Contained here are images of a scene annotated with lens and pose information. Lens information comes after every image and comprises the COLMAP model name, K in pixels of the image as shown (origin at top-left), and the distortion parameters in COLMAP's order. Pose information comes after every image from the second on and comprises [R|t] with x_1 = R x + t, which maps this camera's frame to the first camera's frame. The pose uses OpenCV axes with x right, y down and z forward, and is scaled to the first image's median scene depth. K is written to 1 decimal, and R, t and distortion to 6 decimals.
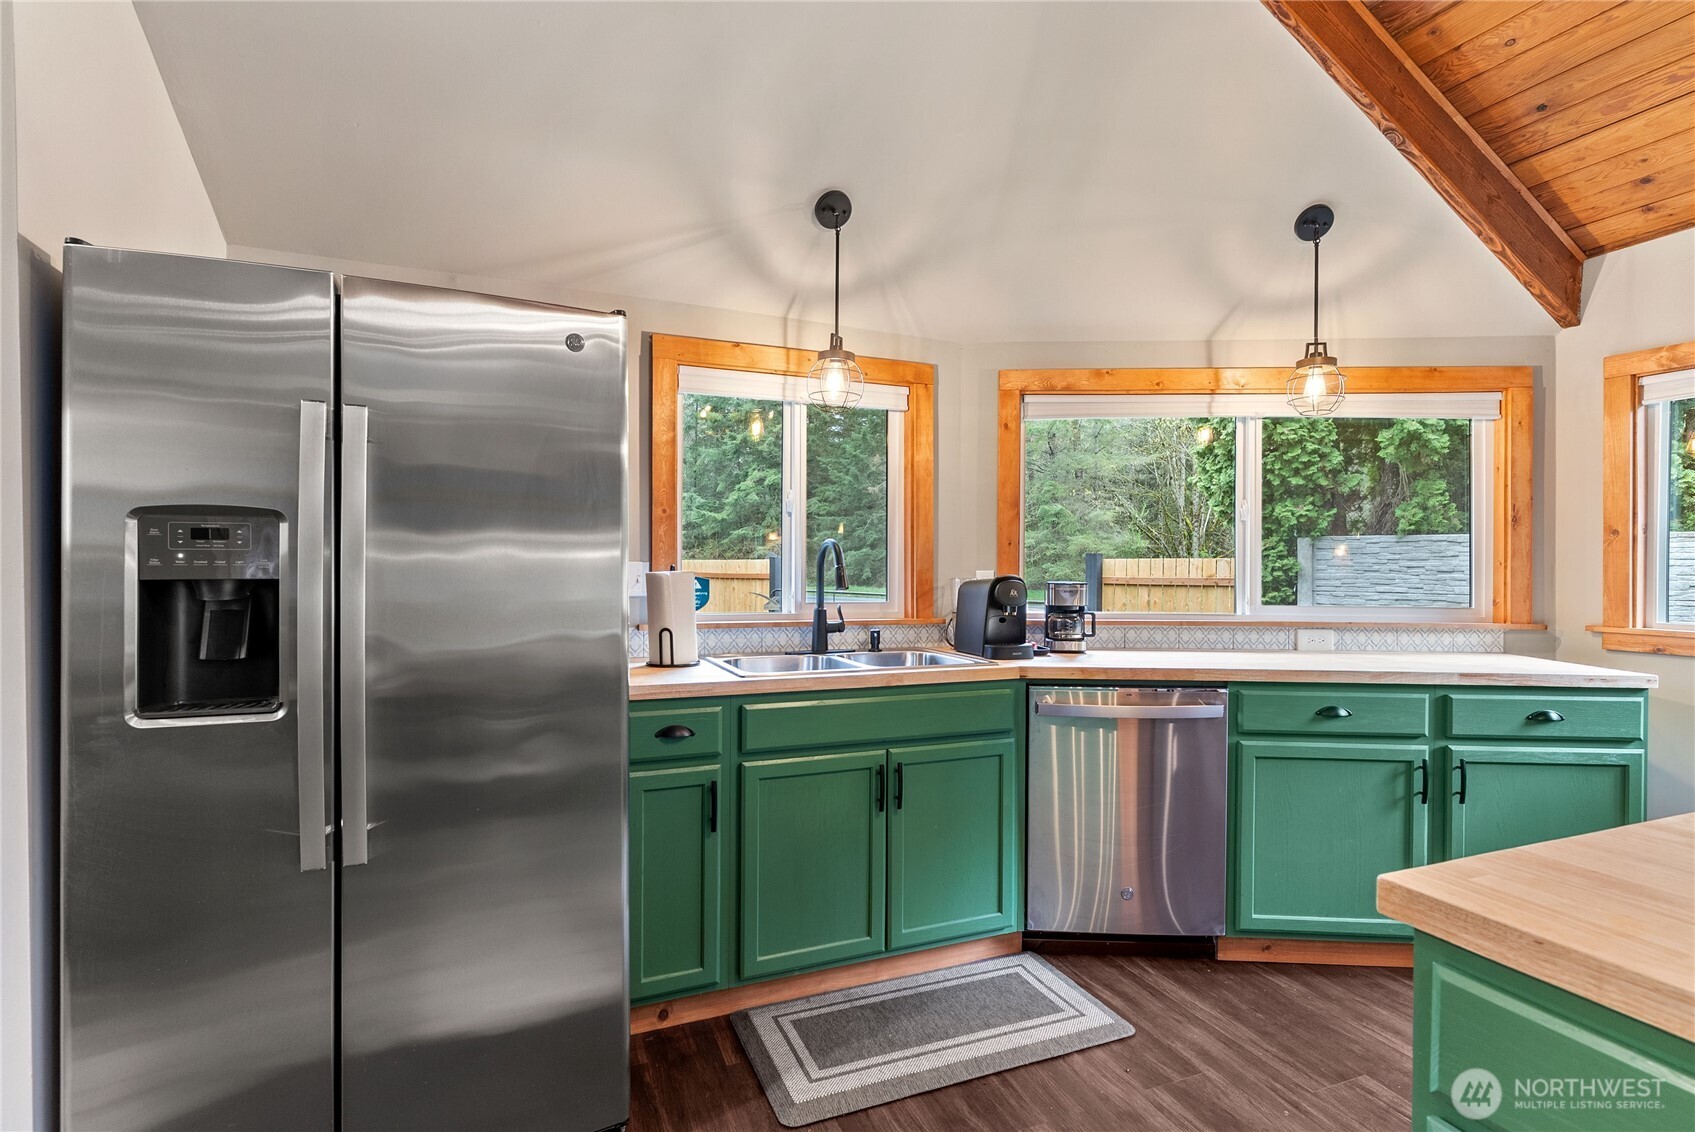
lens RADIAL K [[812.2, 0, 849.0], [0, 812.2, 568.5], [0, 0, 1]] dist [0.003510, -0.000980]
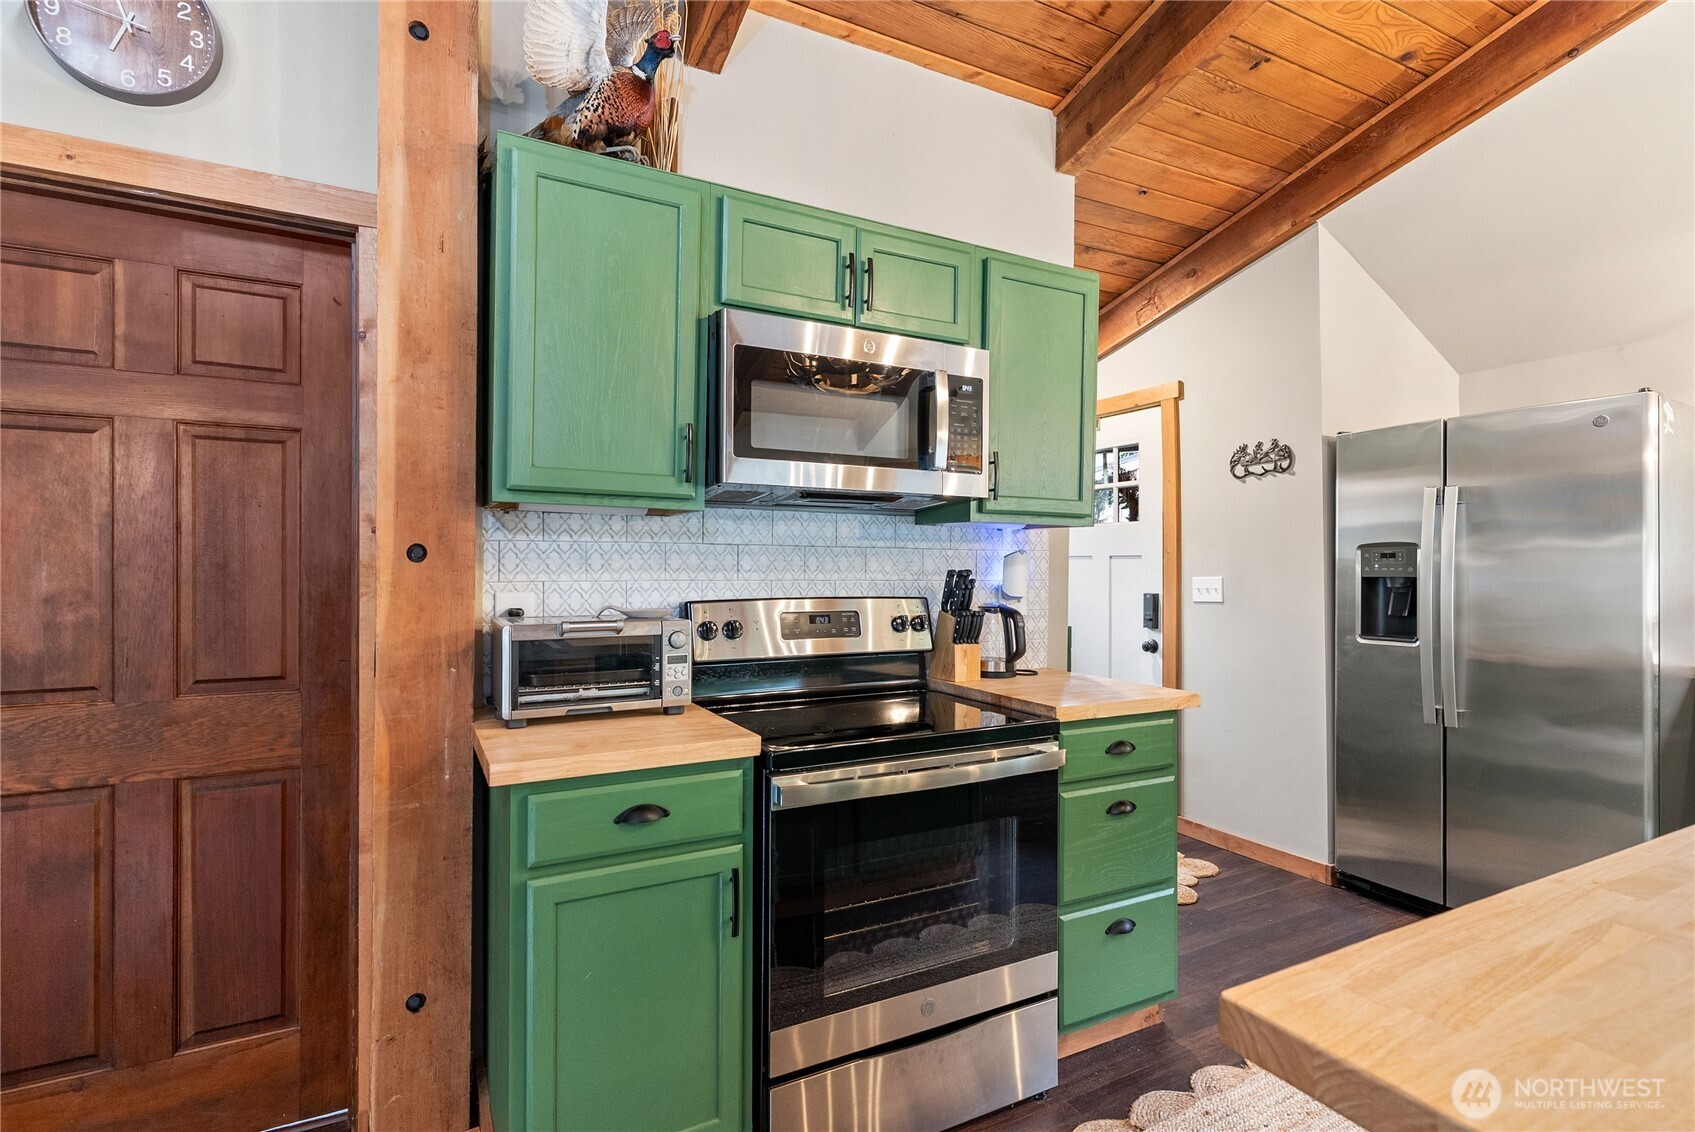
lens RADIAL K [[812.2, 0, 844.0], [0, 812.2, 570.0], [0, 0, 1]] dist [0.003510, -0.000980]
pose [[0.088243, -0.003574, -0.996093, 0.601962], [-0.002471, 0.999990, -0.003807, 0.003327], [0.996096, 0.002797, 0.088234, -0.302257]]
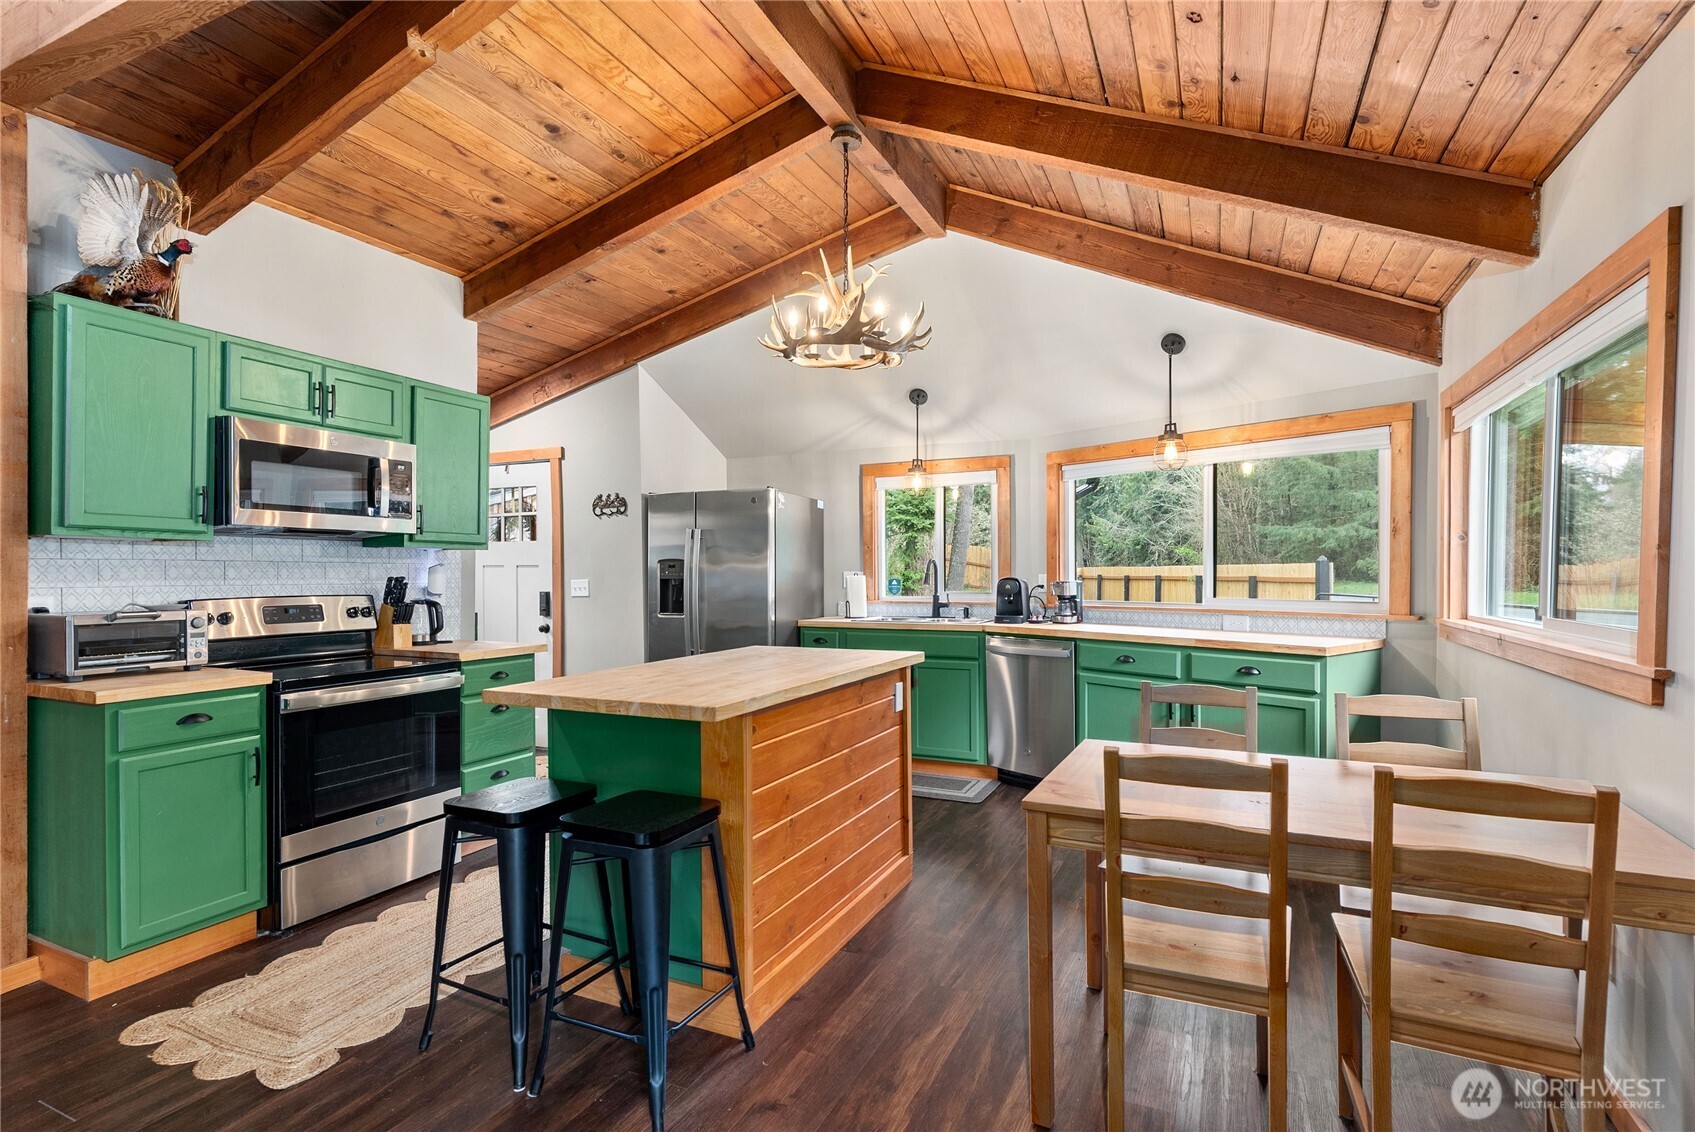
lens RADIAL K [[812.2, 0, 843.6], [0, 812.2, 575.1], [0, 0, 1]] dist [0.003510, -0.000980]
pose [[0.675881, -0.005663, -0.736989, 1.240029], [0.007045, 0.999974, -0.001223, 0.003607], [0.736977, -0.004366, 0.675904, -0.466382]]
